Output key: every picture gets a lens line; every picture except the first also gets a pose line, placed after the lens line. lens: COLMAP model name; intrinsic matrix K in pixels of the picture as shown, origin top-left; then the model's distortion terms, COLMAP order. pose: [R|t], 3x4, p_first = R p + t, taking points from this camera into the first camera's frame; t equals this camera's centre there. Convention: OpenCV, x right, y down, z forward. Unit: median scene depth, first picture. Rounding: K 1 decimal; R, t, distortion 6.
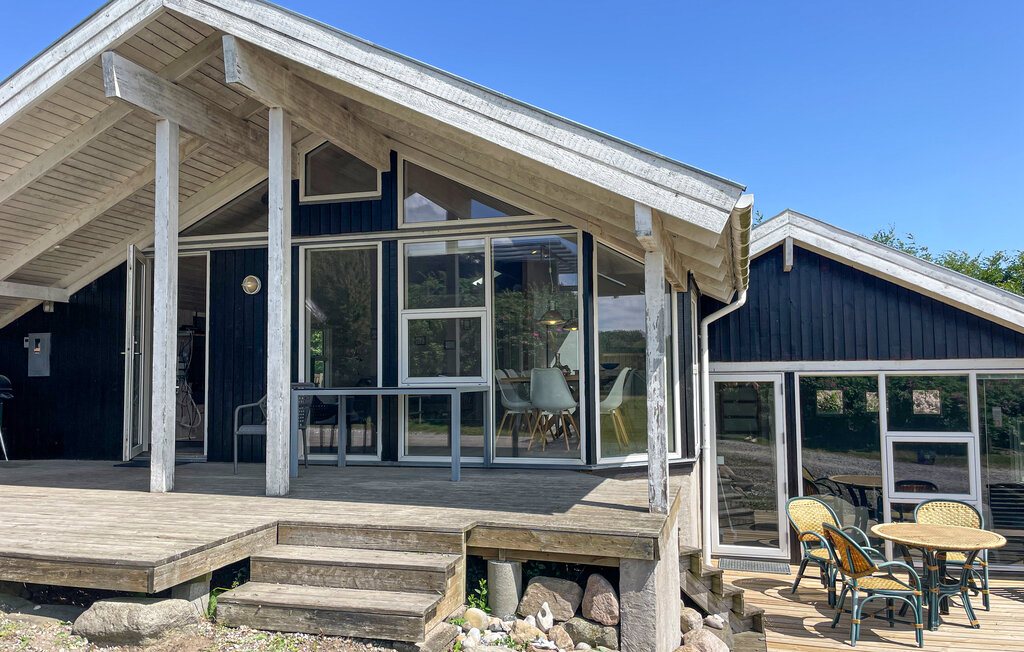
lens RADIAL K [[796.2, 0, 512.0], [0, 796.2, 326.0], [0, 0, 1]] dist [0.094633, -0.151789]
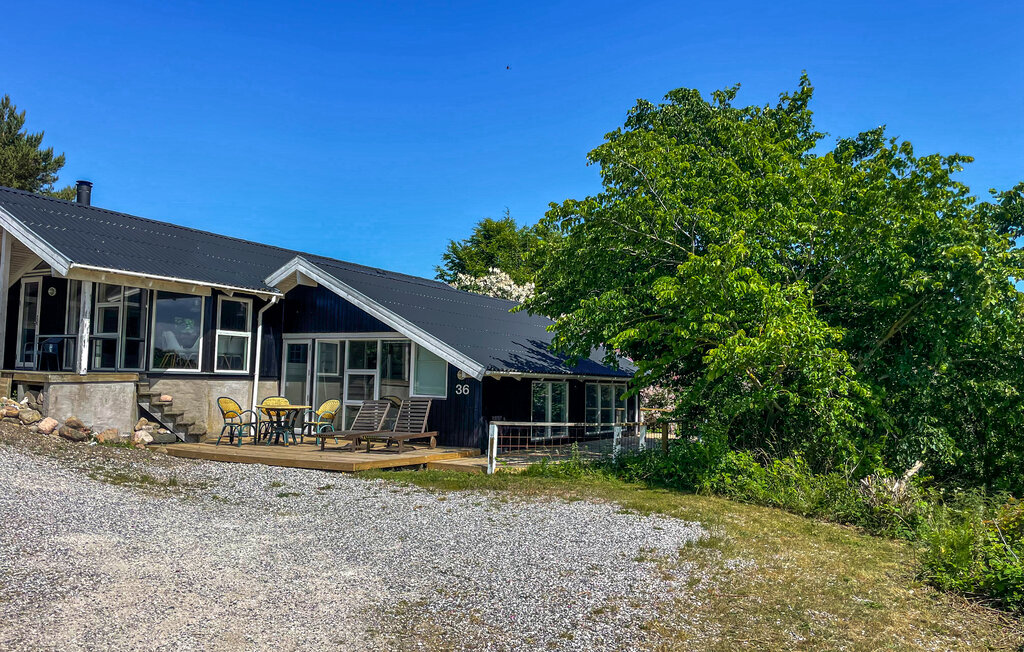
lens RADIAL K [[833.0, 0, 524.2], [0, 833.0, 327.8], [0, 0, 1]] dist [0.064528, -0.108739]
pose [[0.974140, 0.019481, -0.225105, 1.372518], [-0.020272, 0.999794, -0.001202, 0.024809], [0.225035, 0.005734, 0.974334, -0.896533]]
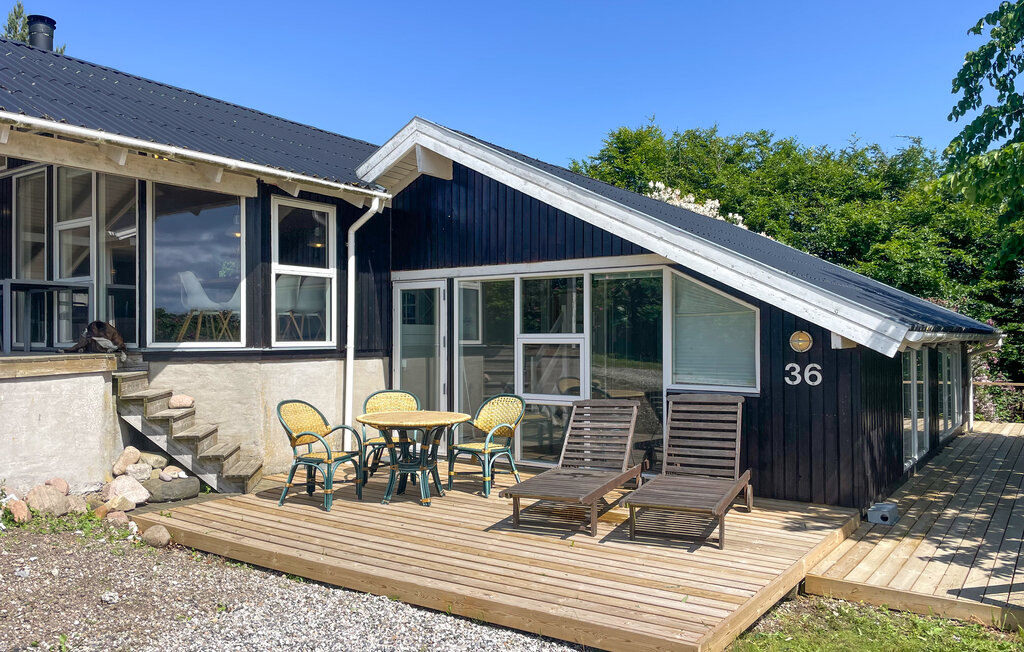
lens RADIAL K [[798.1, 0, 489.1], [0, 798.1, 333.1], [0, 0, 1]] dist [0.065284, -0.089356]
pose [[0.943745, 0.007582, -0.330588, 0.780020], [0.012785, 0.998153, 0.059391, 0.071870], [0.330427, -0.060276, 0.941905, 0.051087]]
